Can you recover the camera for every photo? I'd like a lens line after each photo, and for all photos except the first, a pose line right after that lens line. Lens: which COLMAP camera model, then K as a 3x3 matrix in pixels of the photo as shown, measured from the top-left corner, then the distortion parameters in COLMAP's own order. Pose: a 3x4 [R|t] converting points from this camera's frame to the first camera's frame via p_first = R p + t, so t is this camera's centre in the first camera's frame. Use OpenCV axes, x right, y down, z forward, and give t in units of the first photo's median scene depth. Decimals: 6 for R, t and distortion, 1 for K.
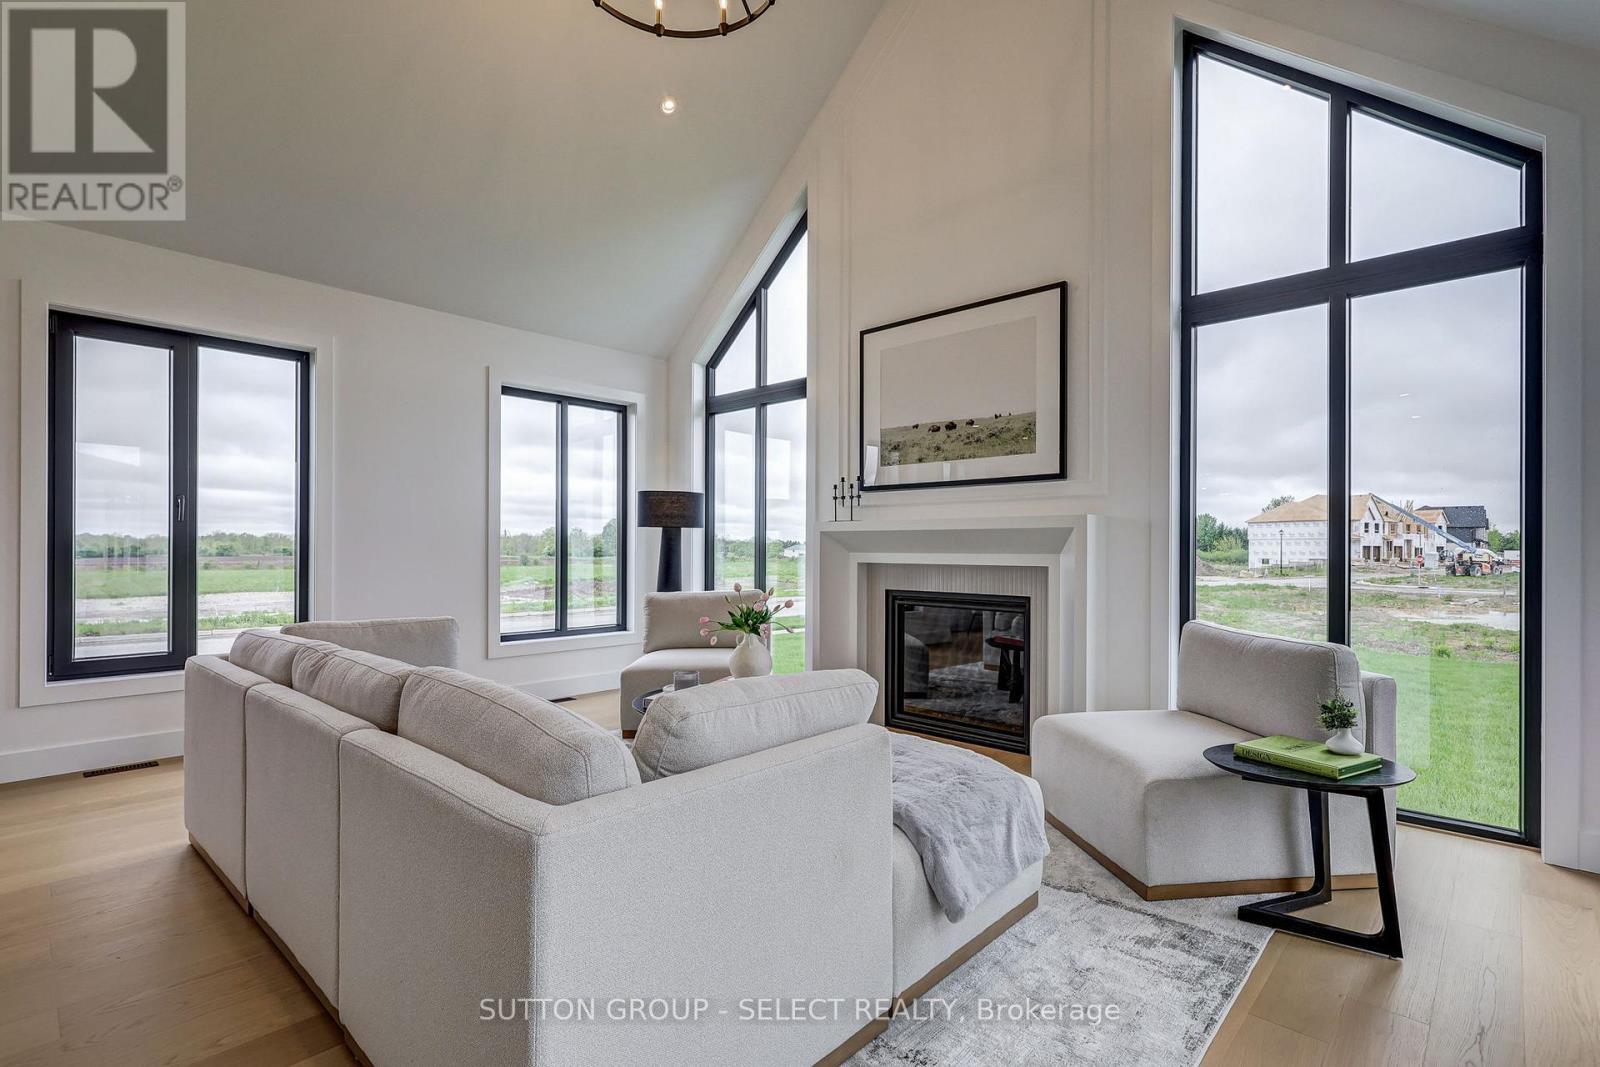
lens RADIAL K [[740.5, 0, 797.9], [0, 740.5, 545.9], [0, 0, 1]] dist [-0.001865, 0.002038]
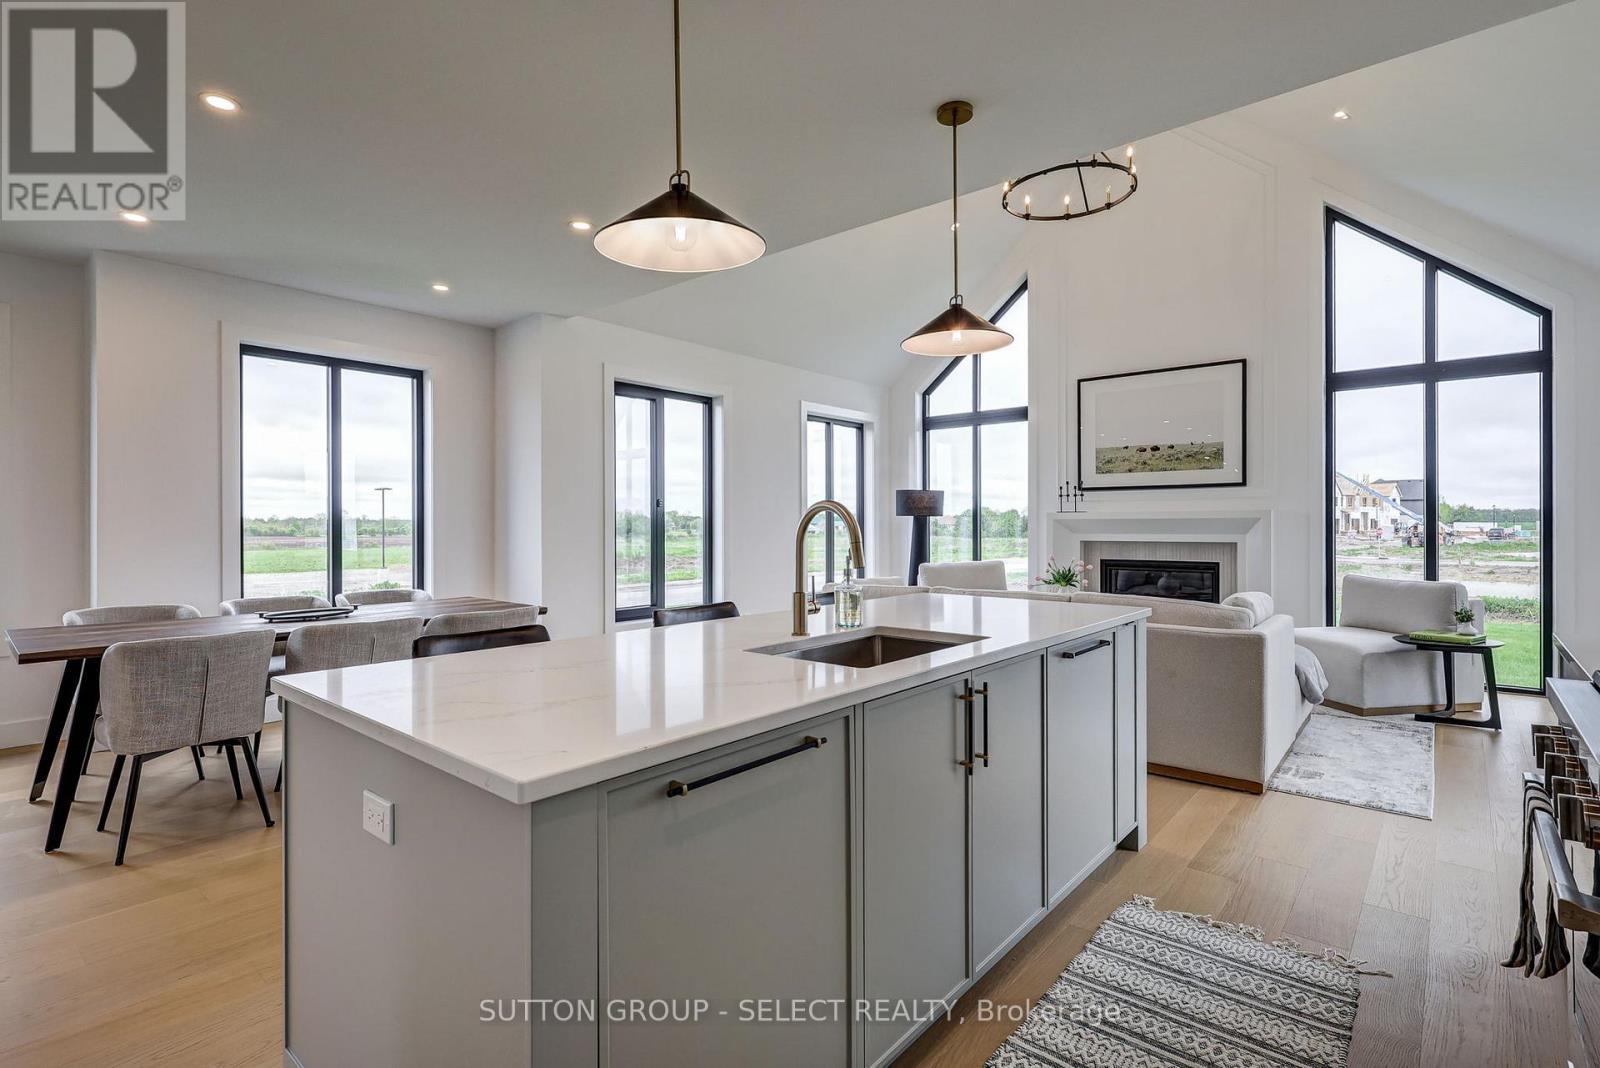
lens RADIAL K [[740.5, 0, 804.7], [0, 740.5, 524.0], [0, 0, 1]] dist [-0.001865, 0.002038]
pose [[0.999117, -0.006794, 0.041450, -0.555443], [0.006691, 0.999974, 0.002619, -0.018431], [-0.041467, -0.002339, 0.999137, -0.453559]]
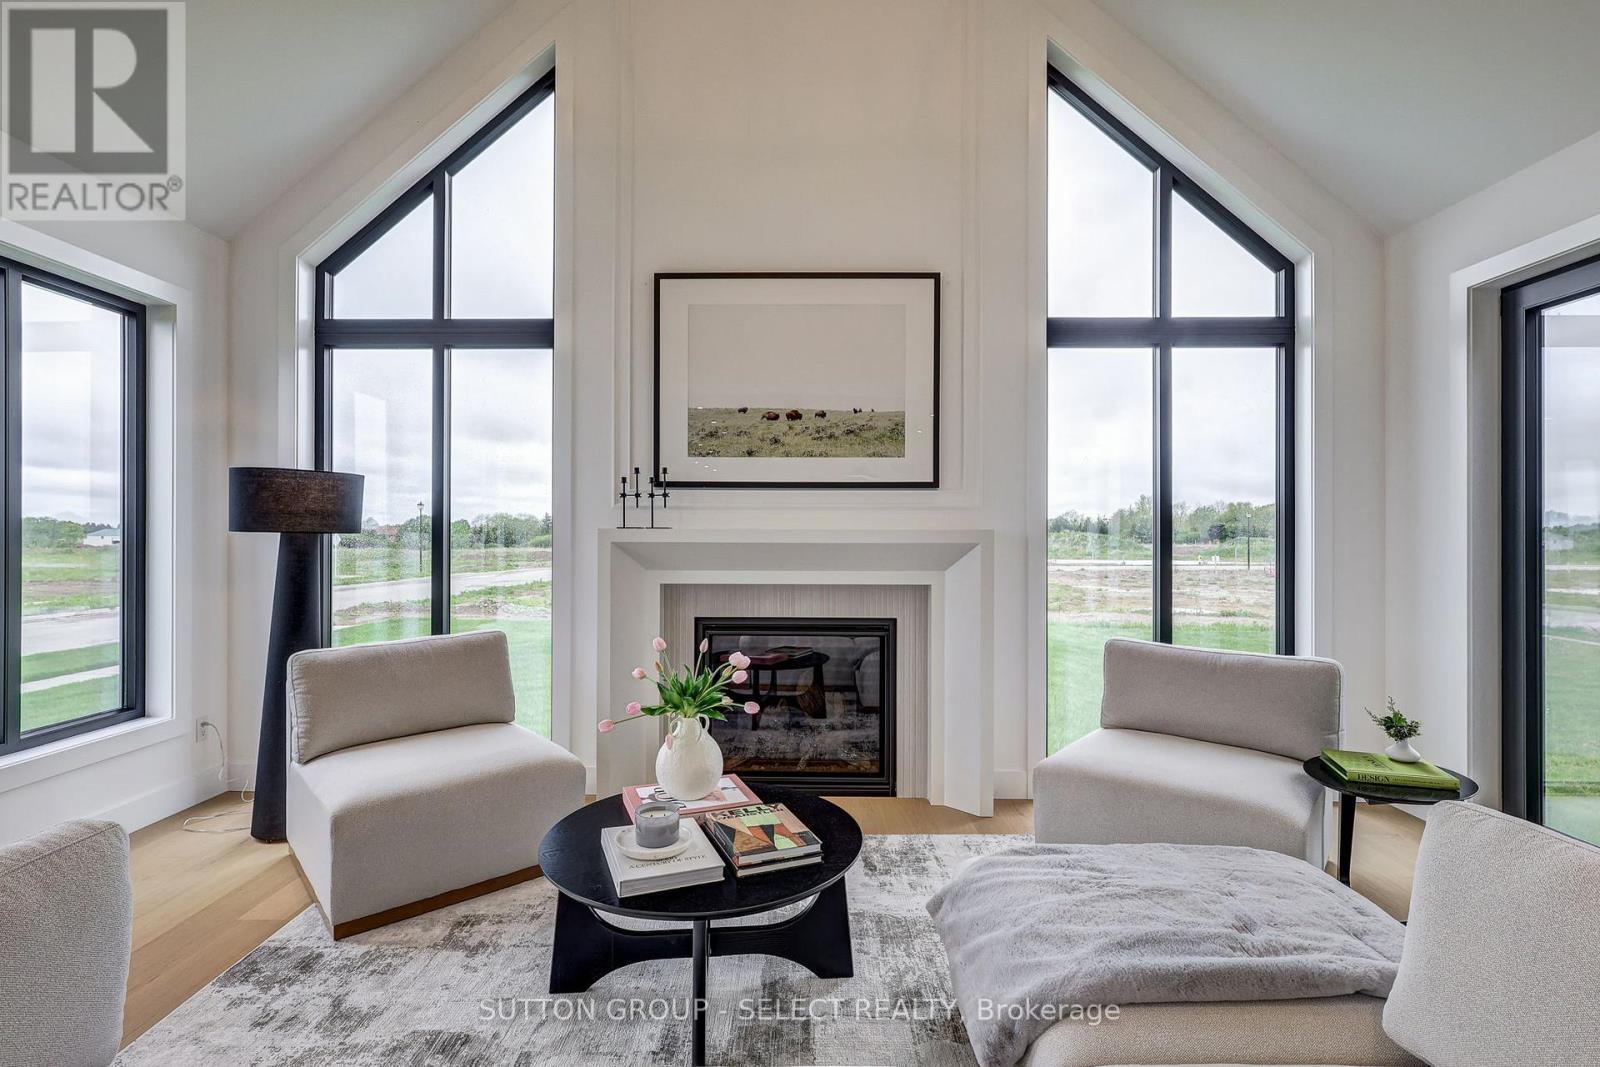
lens RADIAL K [[740.5, 0, 789.8], [0, 740.5, 531.9], [0, 0, 1]] dist [-0.001865, 0.002038]
pose [[0.743735, 0.002200, 0.668471, -0.343977], [-0.002181, 0.999997, -0.000864, -0.031351], [-0.668471, -0.000815, 0.743738, 0.388061]]
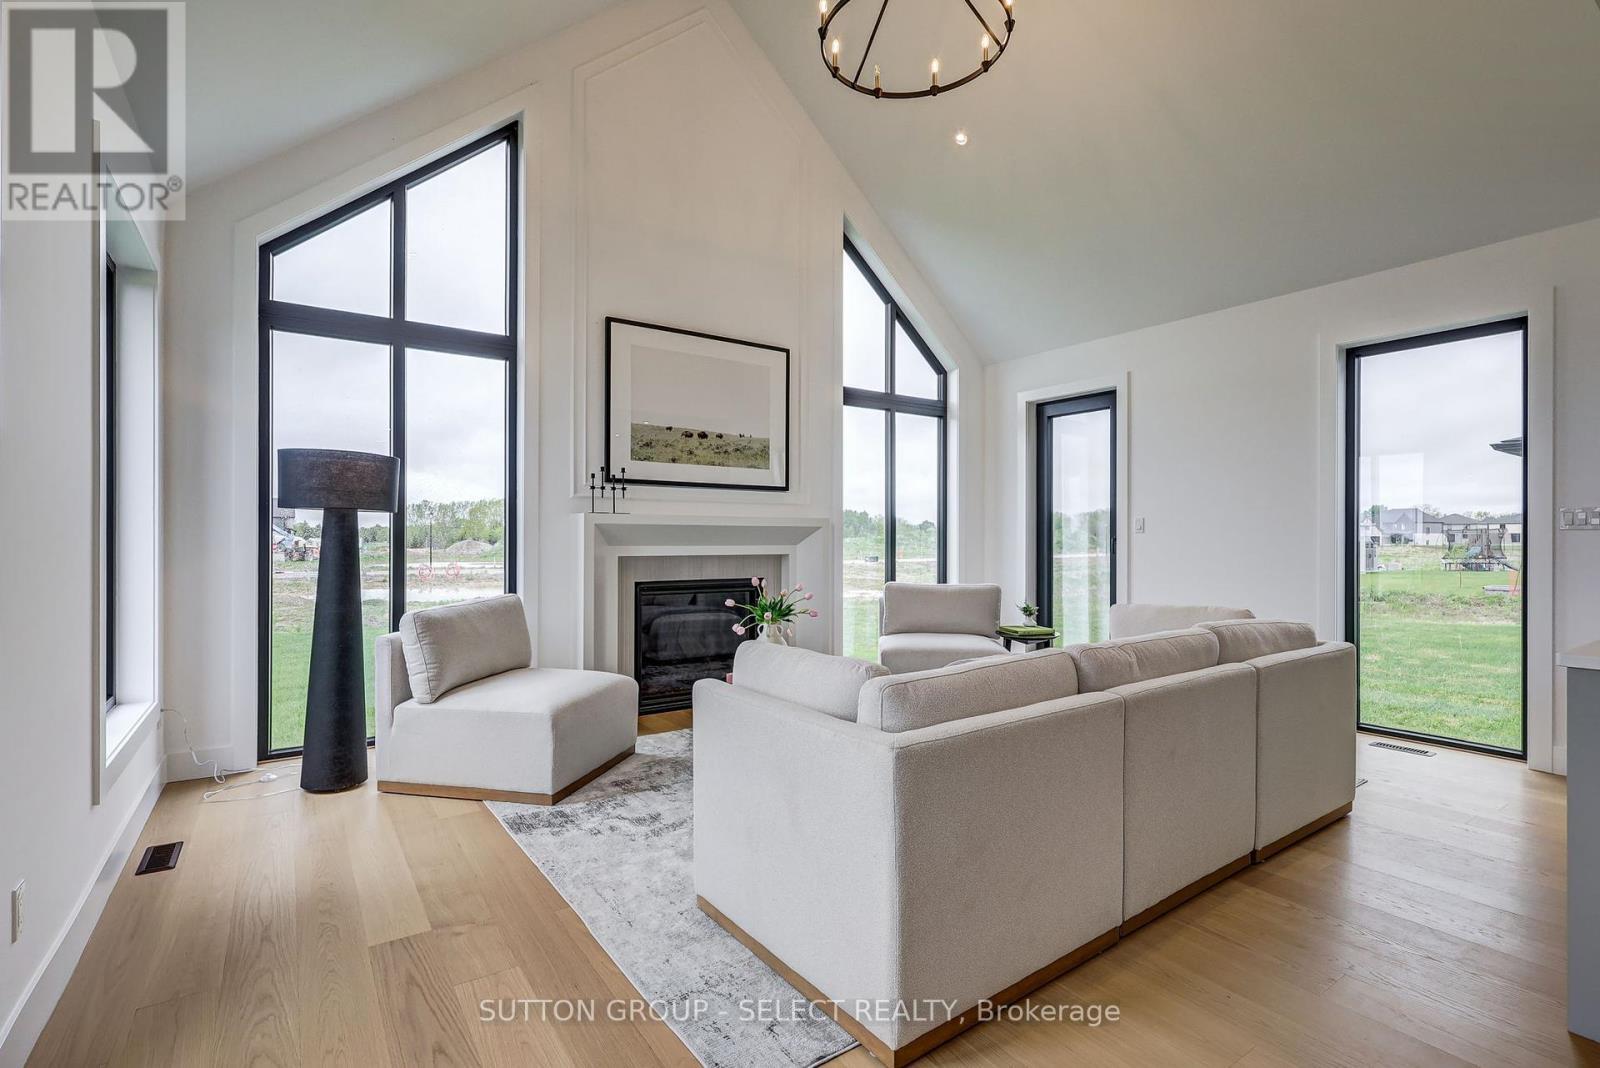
lens RADIAL K [[740.5, 0, 780.4], [0, 740.5, 540.3], [0, 0, 1]] dist [-0.001865, 0.002038]
pose [[0.225494, -0.000104, 0.974245, -0.881021], [-0.000900, 1.000000, 0.000315, 0.001095], [-0.974244, -0.000948, 0.225494, 0.617292]]
